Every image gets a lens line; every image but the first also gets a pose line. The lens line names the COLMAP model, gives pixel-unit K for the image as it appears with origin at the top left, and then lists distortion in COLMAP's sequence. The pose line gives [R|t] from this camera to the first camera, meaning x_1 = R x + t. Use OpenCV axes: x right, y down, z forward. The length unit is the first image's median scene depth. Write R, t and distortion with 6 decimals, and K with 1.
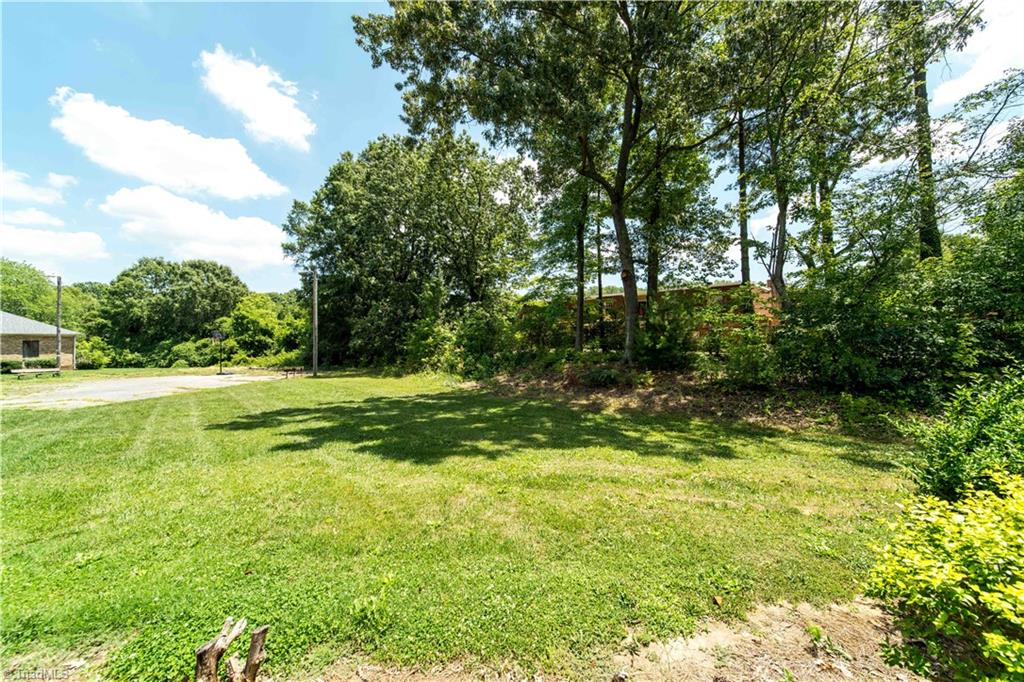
lens RADIAL K [[360.4, 0, 514.1], [0, 360.4, 340.8], [0, 0, 1]] dist [-0.000421, -0.000144]
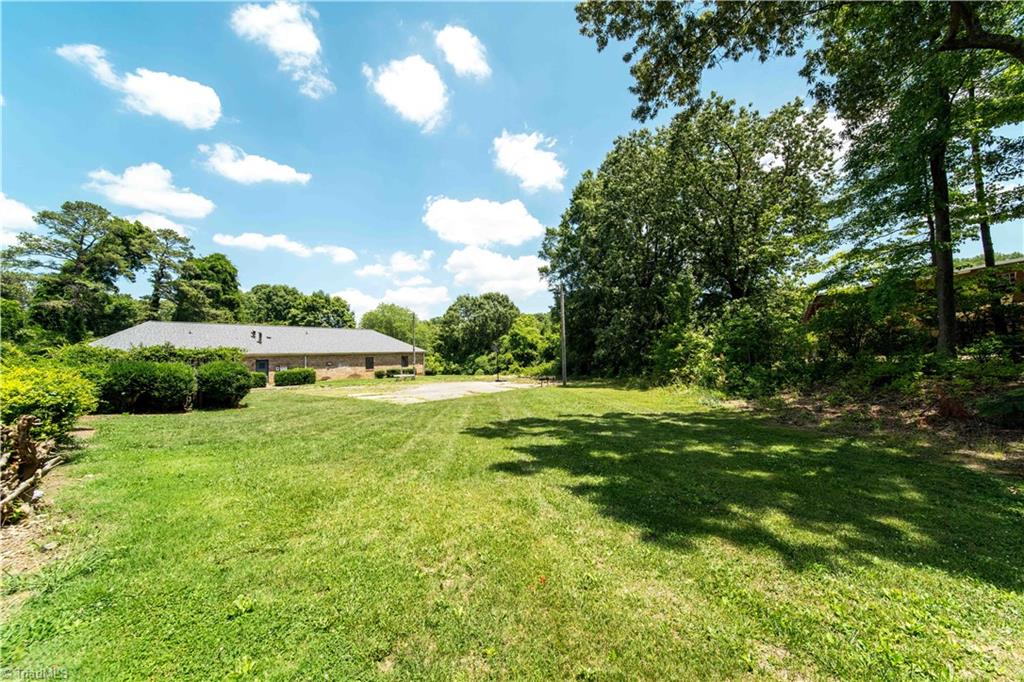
lens RADIAL K [[360.4, 0, 514.1], [0, 360.4, 340.8], [0, 0, 1]] dist [-0.000421, -0.000144]
pose [[0.787233, -0.042166, -0.615212, -0.013597], [0.024477, 0.999010, -0.037149, 0.003157], [0.616169, 0.014187, 0.787486, 0.076826]]
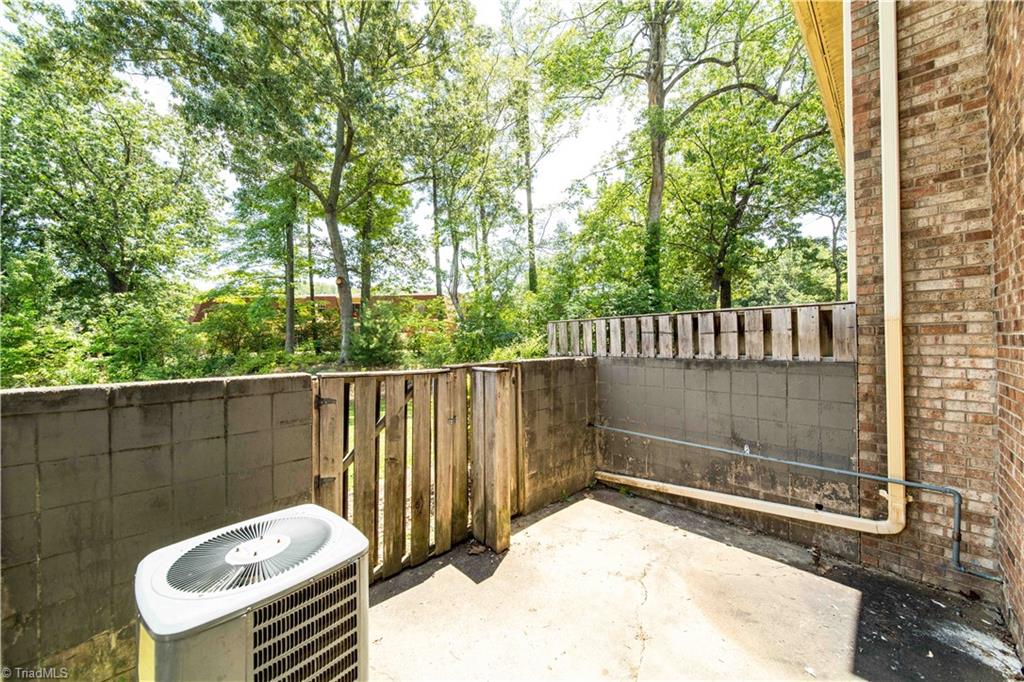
lens RADIAL K [[360.4, 0, 514.1], [0, 360.4, 340.8], [0, 0, 1]] dist [-0.000421, -0.000144]
pose [[0.728703, -0.014340, 0.684680, -0.033264], [0.016020, 0.999864, 0.003891, -0.000329], [-0.684642, 0.008133, 0.728834, -0.088305]]
